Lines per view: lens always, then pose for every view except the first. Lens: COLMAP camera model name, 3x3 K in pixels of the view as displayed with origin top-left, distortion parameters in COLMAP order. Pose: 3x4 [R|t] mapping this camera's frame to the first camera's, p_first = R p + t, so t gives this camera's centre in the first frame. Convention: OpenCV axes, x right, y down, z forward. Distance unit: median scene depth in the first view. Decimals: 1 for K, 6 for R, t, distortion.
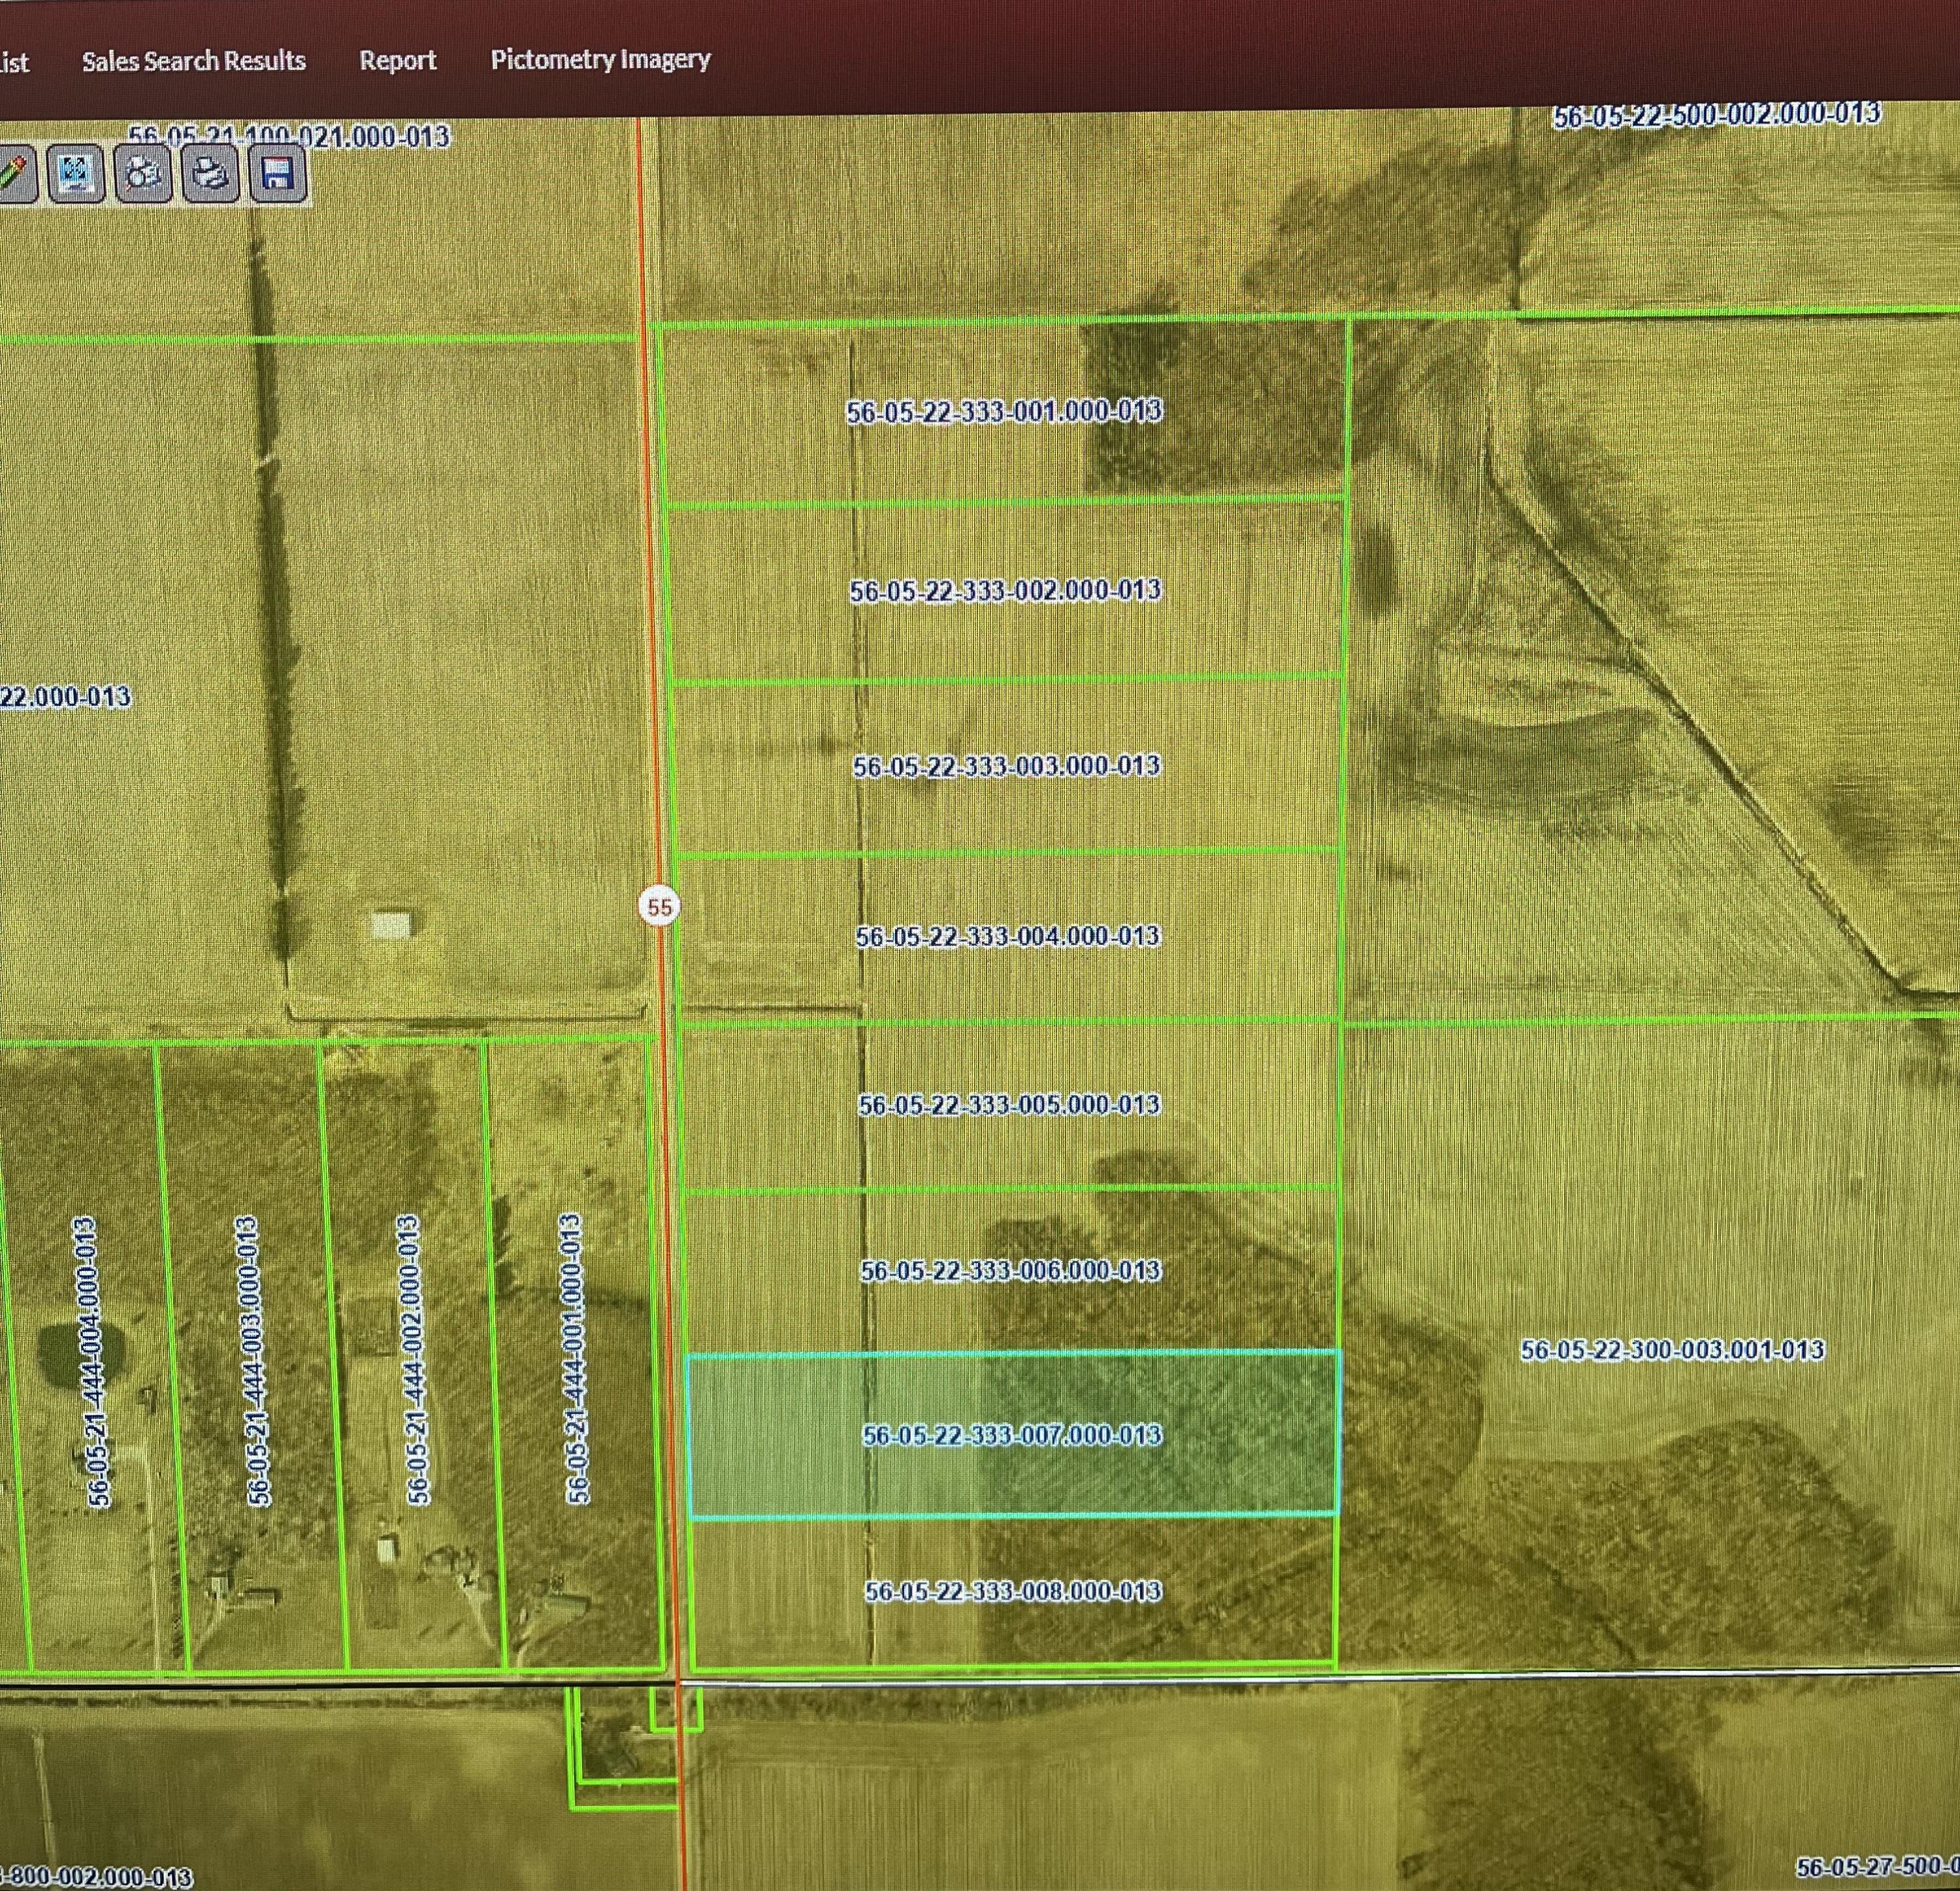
lens RADIAL K [[1731.2, 0, 980.0], [0, 1731.2, 945.5], [0, 0, 1]] dist [0.005274, 0.002651]
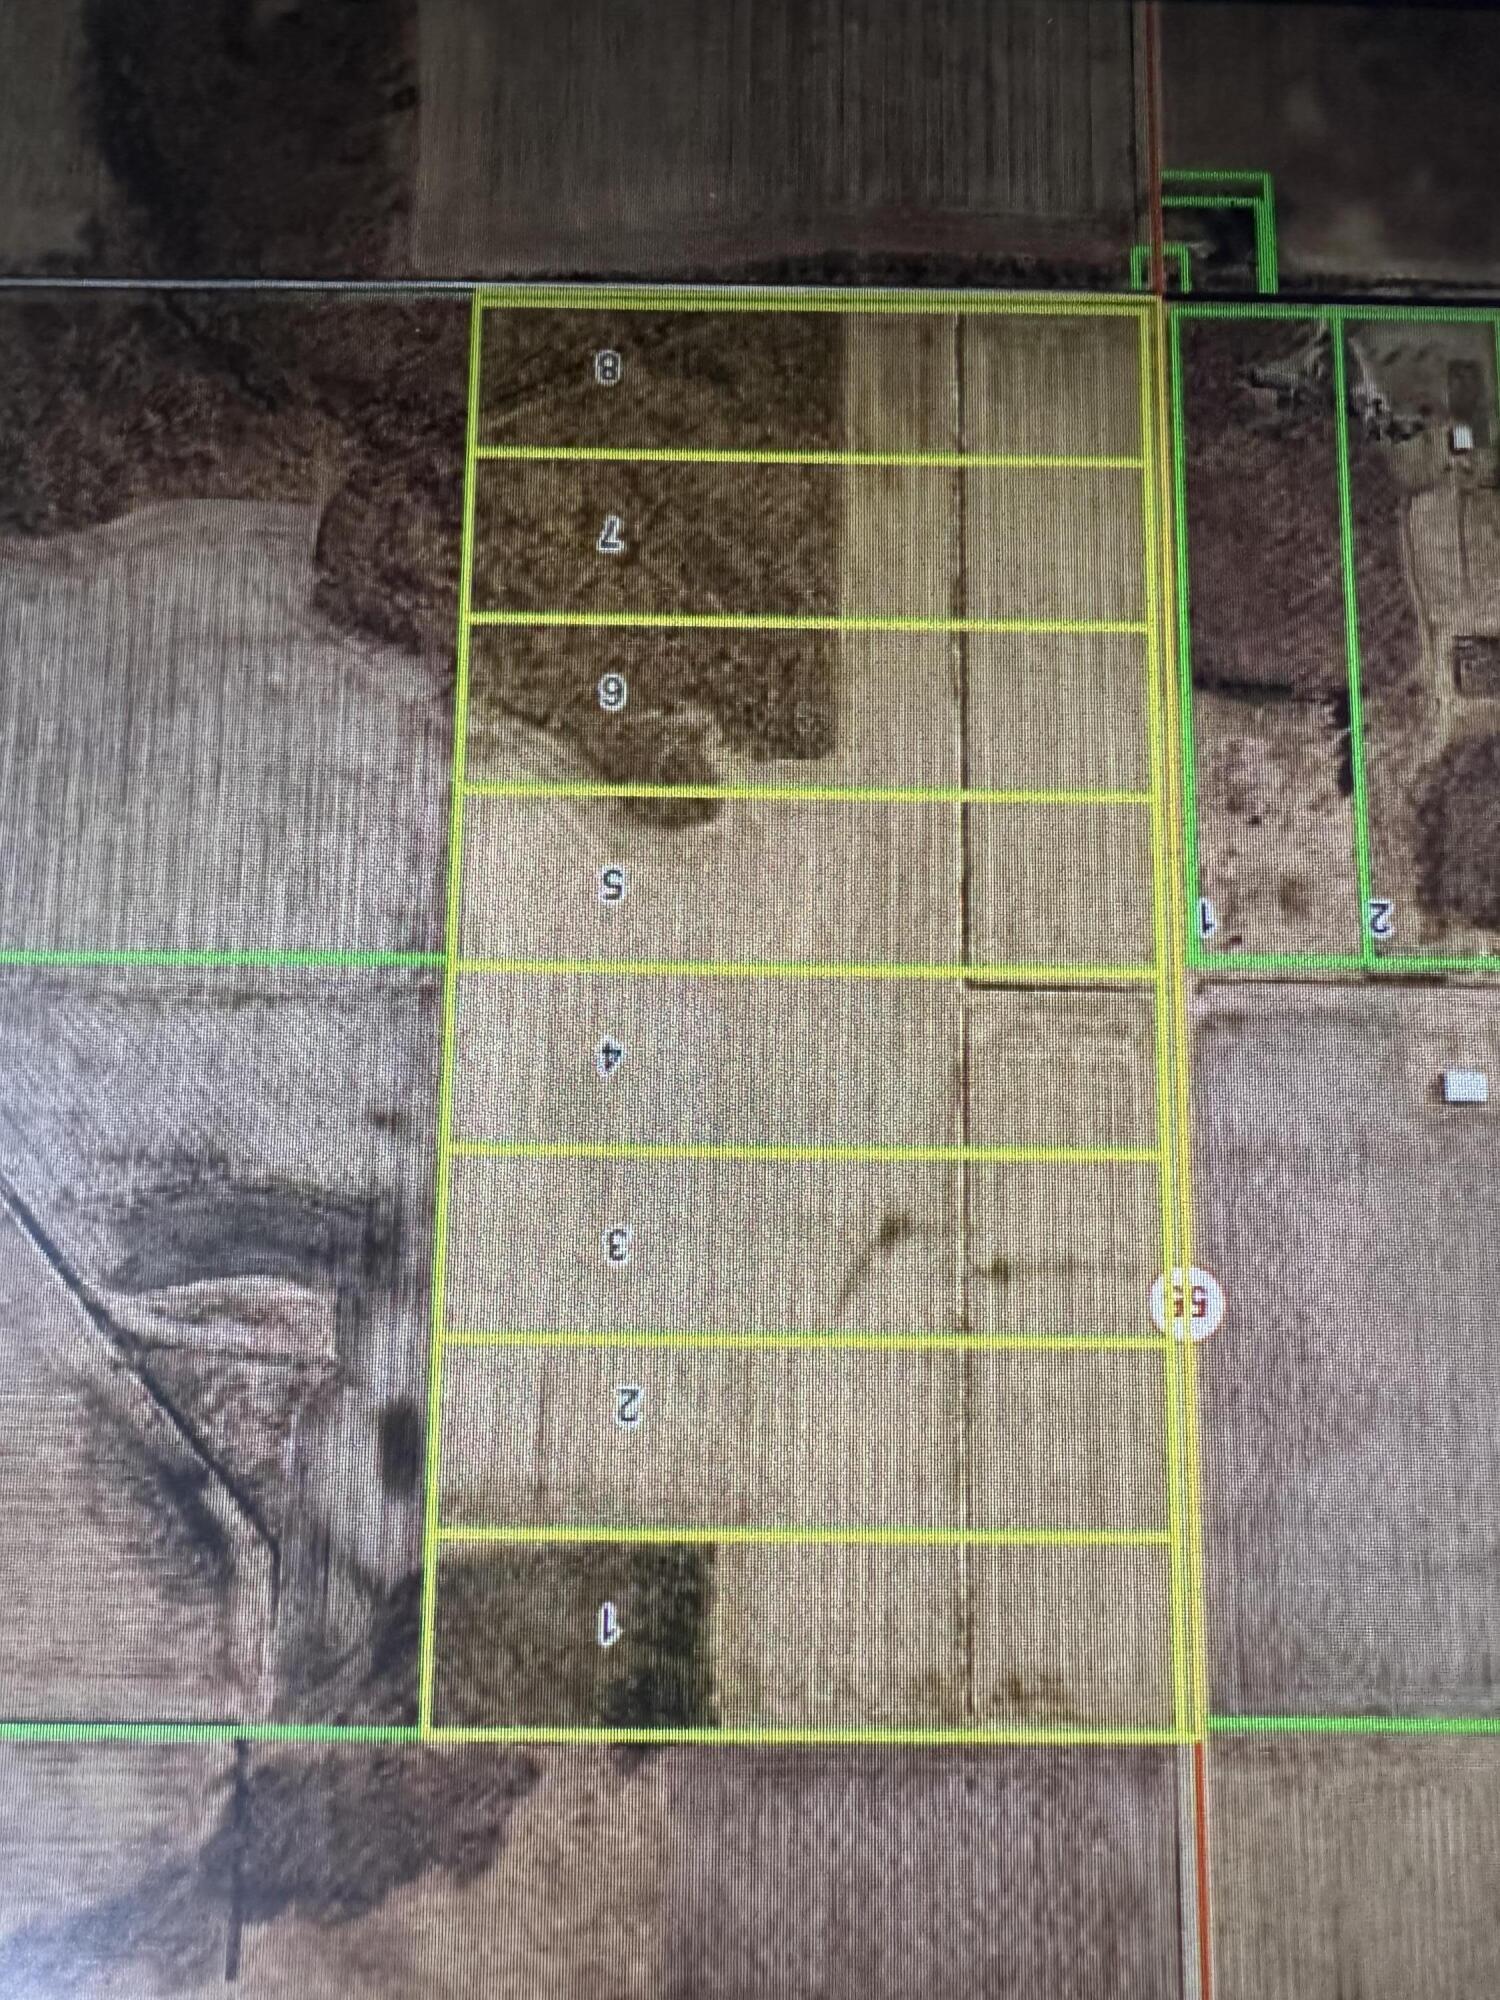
lens RADIAL K [[1392.9, 0, 750.0], [0, 1392.9, 1000.0], [0, 0, 1]] dist [0.004909, 0.000513]
pose [[-0.997653, -0.012043, 0.067400, -0.003473], [0.015851, -0.998291, 0.056247, -0.015760], [0.066608, 0.057183, 0.996139, 0.255321]]
